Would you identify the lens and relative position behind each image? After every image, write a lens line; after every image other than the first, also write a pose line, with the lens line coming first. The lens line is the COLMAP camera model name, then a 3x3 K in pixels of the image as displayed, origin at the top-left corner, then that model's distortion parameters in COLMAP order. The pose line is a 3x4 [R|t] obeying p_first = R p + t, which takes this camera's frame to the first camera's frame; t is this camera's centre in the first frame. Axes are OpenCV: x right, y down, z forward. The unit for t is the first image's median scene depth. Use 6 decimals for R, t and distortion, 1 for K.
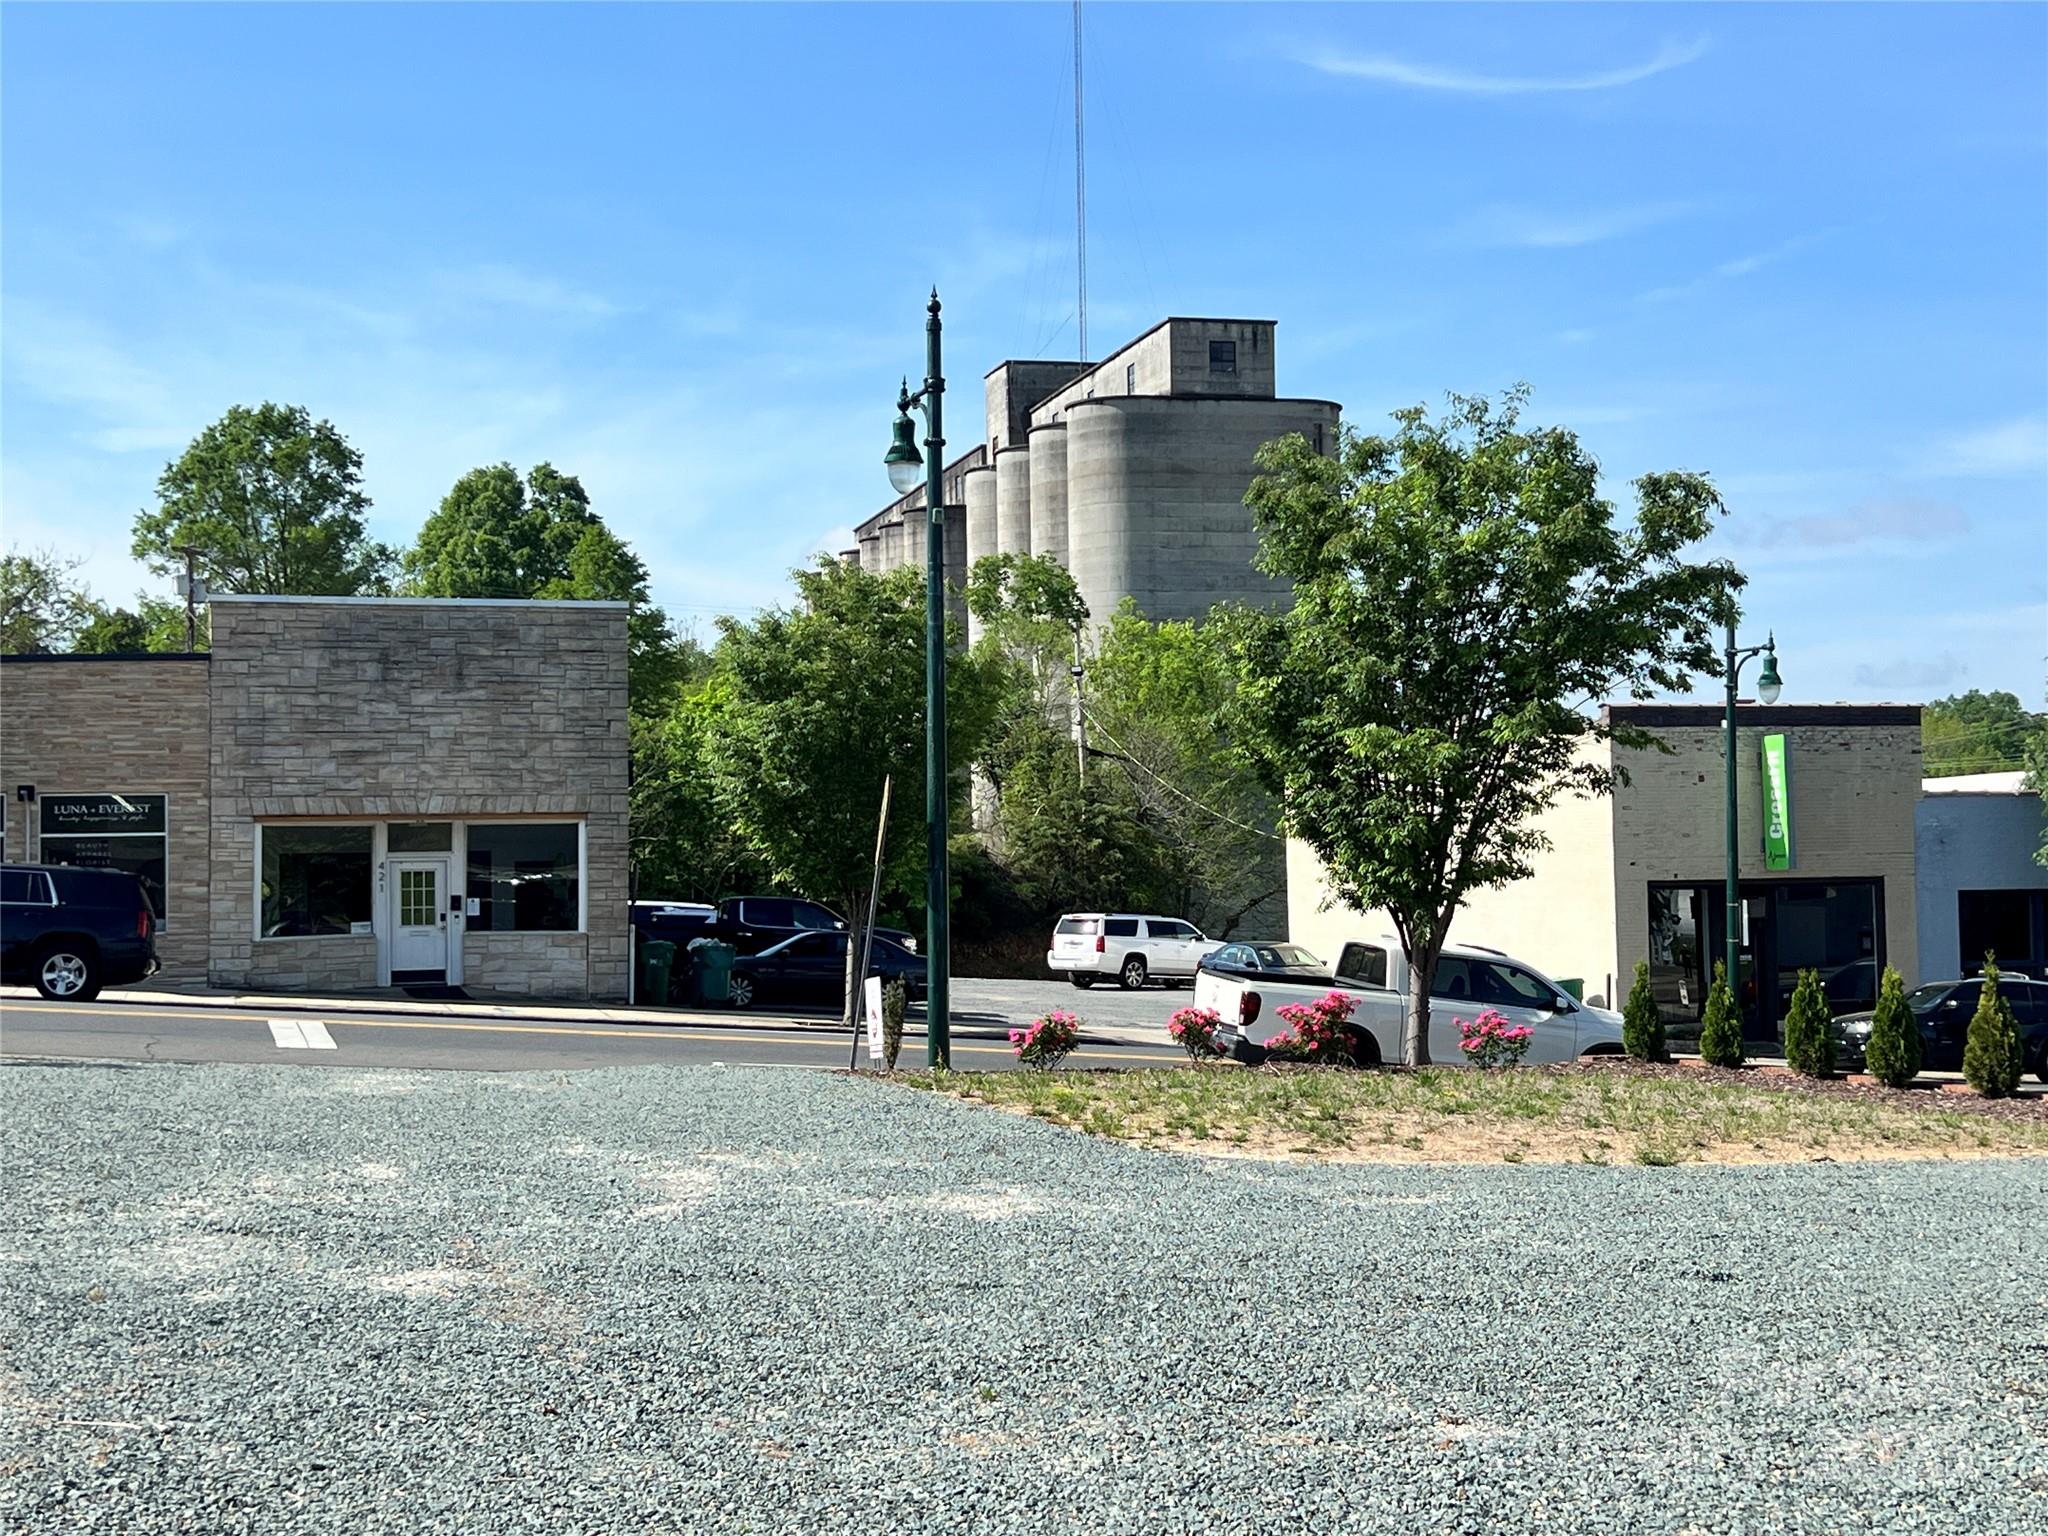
lens RADIAL K [[2833.9, 0, 1025.6], [0, 2833.9, 816.4], [0, 0, 1]] dist [0.068948, 0.000000]
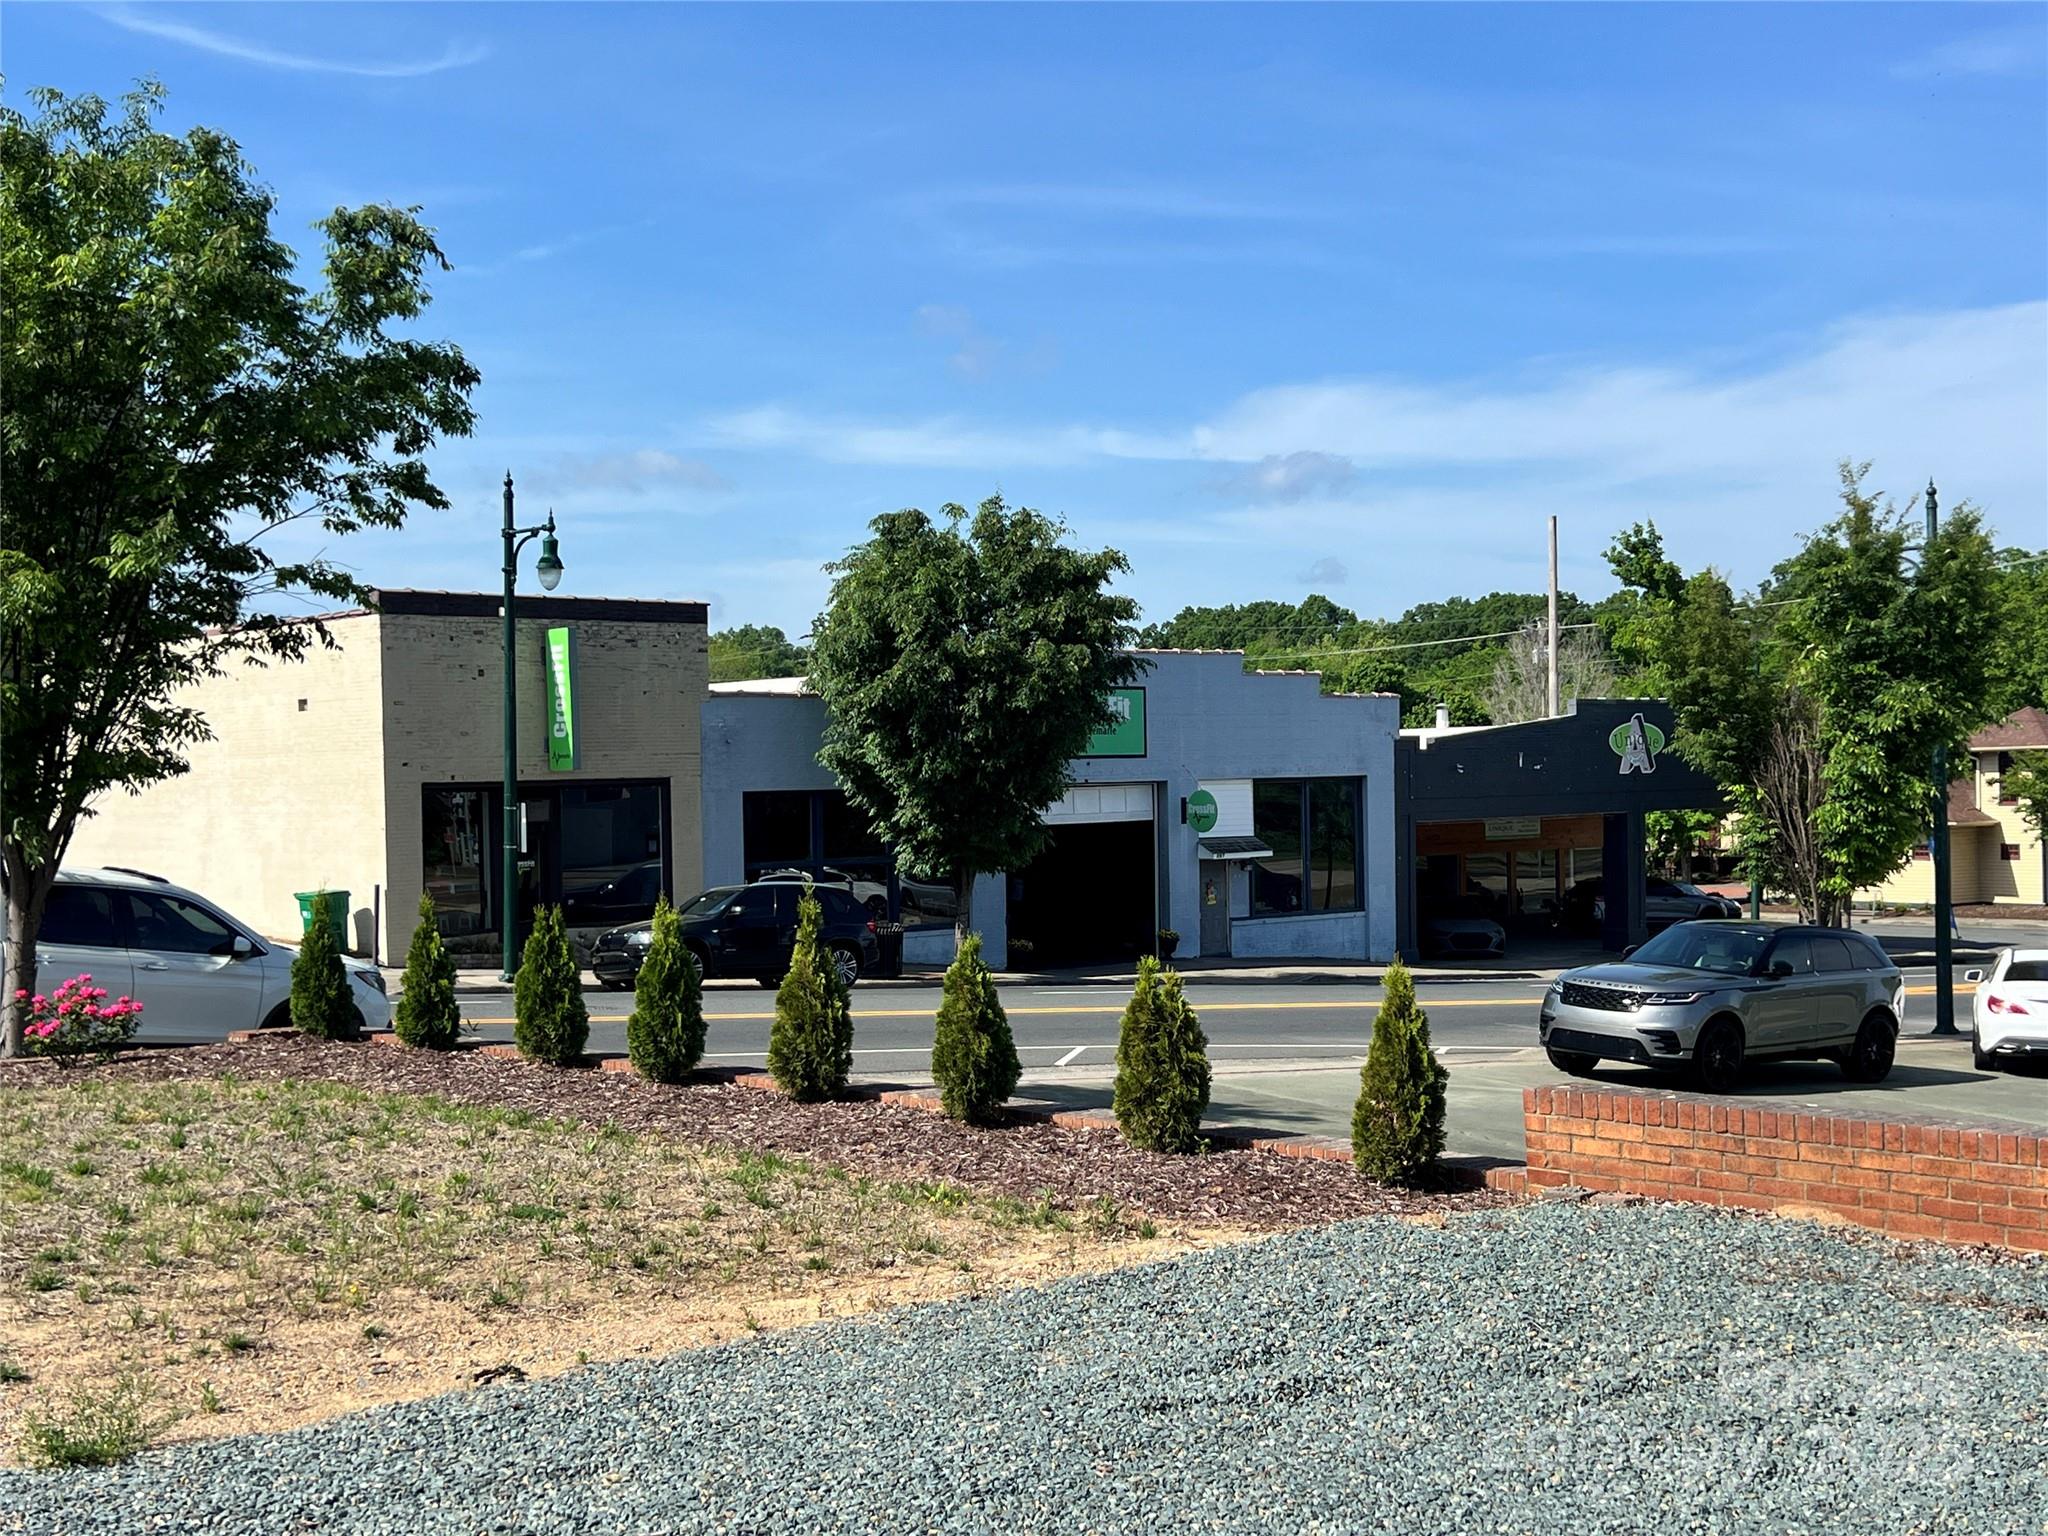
lens RADIAL K [[2344.8, 0, 1036.7], [0, 2344.8, 776.6], [0, 0, 1]] dist [0.087681, 0.000000]
pose [[0.903005, -0.000937, 0.429629, 0.112191], [-0.006809, 0.999841, 0.016491, 0.010567], [-0.429576, -0.017817, 0.902855, 0.359099]]
